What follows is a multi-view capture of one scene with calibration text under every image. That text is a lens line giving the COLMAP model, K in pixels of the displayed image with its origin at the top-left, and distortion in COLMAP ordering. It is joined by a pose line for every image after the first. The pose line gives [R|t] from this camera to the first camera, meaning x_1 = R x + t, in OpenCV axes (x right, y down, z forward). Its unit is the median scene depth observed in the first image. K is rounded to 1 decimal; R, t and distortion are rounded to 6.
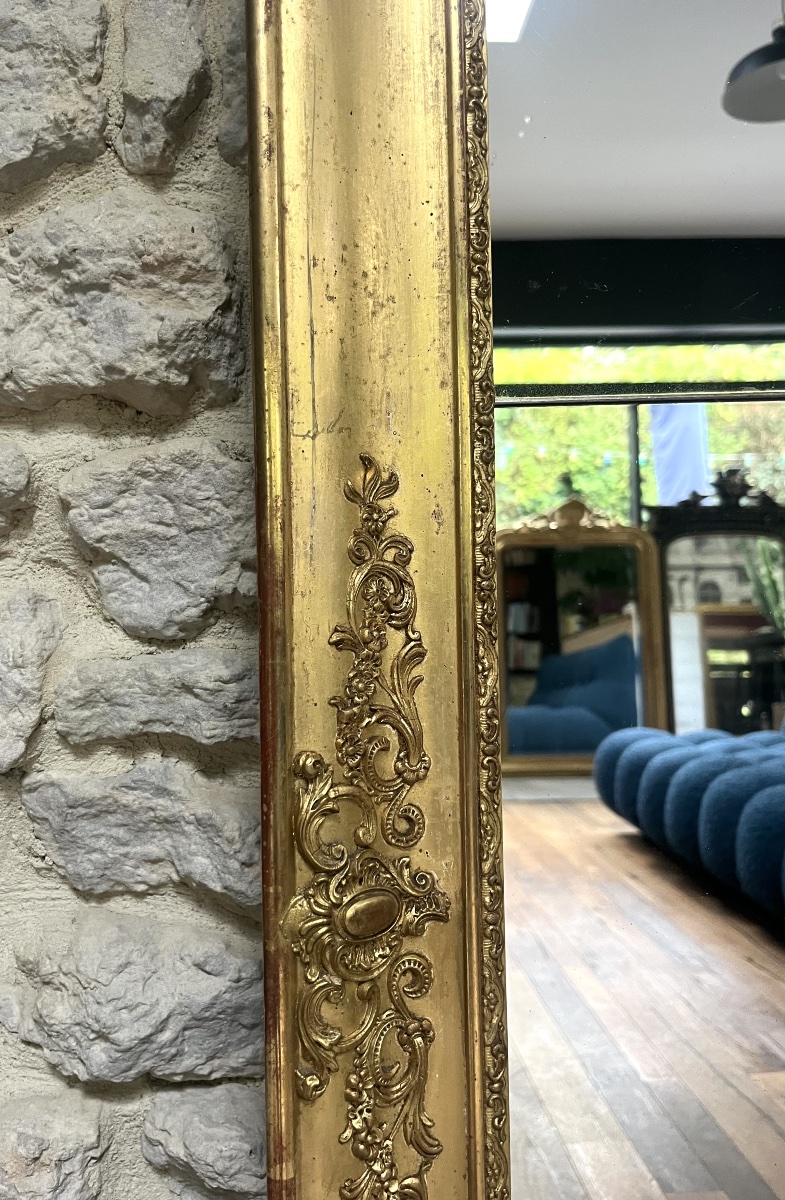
lens RADIAL K [[1028.1, 0, 364.4], [0, 1028.1, 601.5], [0, 0, 1]] dist [0.013891, -0.053578]
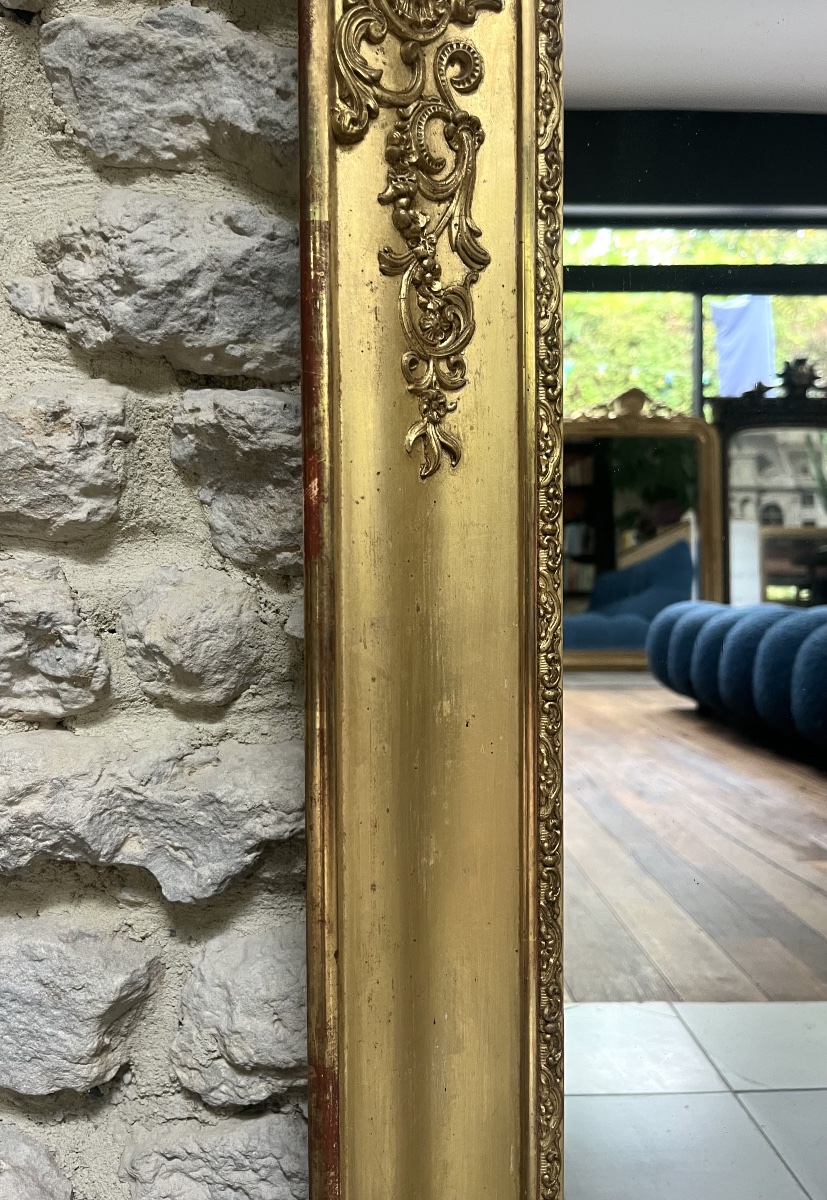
lens RADIAL K [[1060.2, 0, 411.9], [0, 1060.2, 597.0], [0, 0, 1]] dist [-0.008388, -0.011392]
pose [[0.999921, 0.012488, -0.001346, 0.008337], [-0.012352, 0.997102, 0.075071, 0.603371], [0.002279, -0.075048, 0.997177, 0.021013]]
